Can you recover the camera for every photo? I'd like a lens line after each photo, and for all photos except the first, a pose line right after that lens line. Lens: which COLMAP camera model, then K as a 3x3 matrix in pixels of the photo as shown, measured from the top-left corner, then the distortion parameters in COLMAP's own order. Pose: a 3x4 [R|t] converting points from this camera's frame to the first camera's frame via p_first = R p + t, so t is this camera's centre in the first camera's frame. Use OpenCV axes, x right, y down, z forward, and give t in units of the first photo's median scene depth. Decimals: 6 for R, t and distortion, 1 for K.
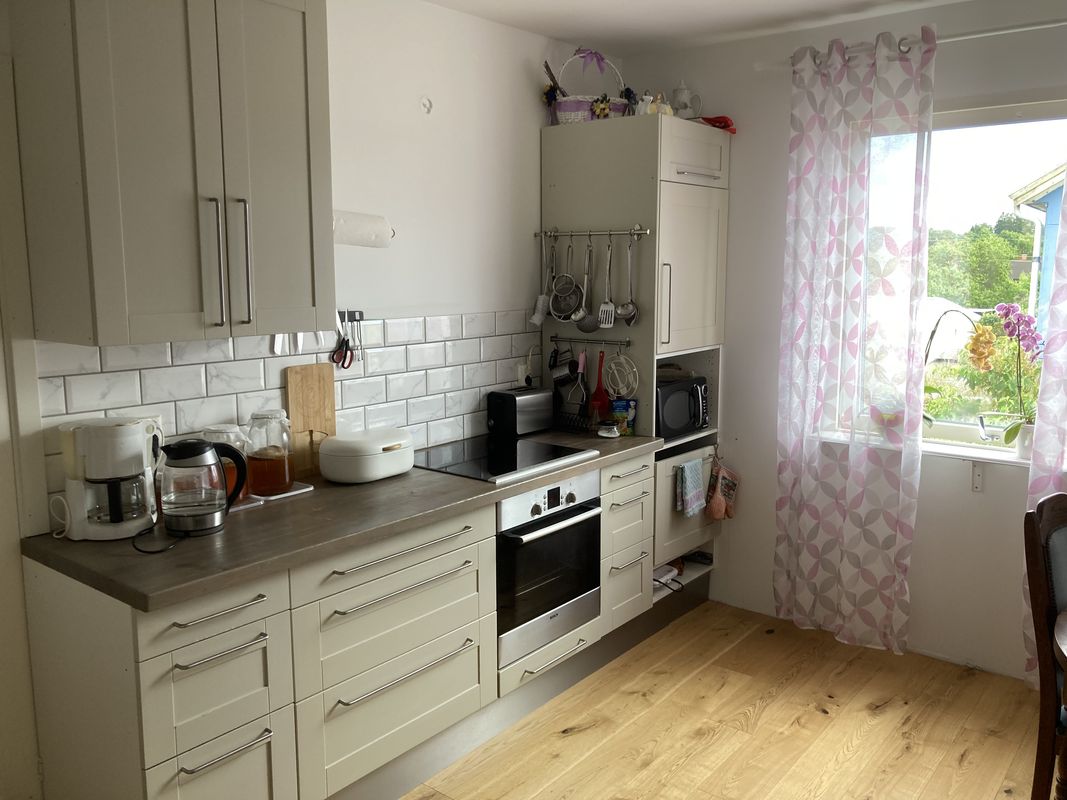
lens RADIAL K [[874.5, 0, 541.1], [0, 874.5, 397.2], [0, 0, 1]] dist [0.011379, -0.002125]
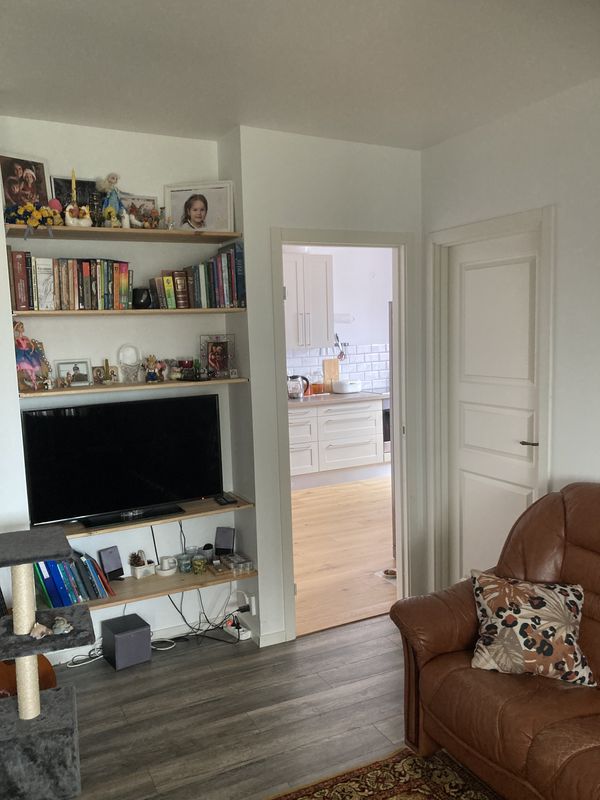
lens RADIAL K [[655.7, 0, 302.5], [0, 655.7, 404.9], [0, 0, 1]] dist [0.011379, -0.002125]
pose [[0.916571, 0.017890, -0.399472, 0.615162], [-0.033031, 0.998972, -0.031050, 0.212113], [0.398506, 0.041654, 0.916219, -1.275253]]
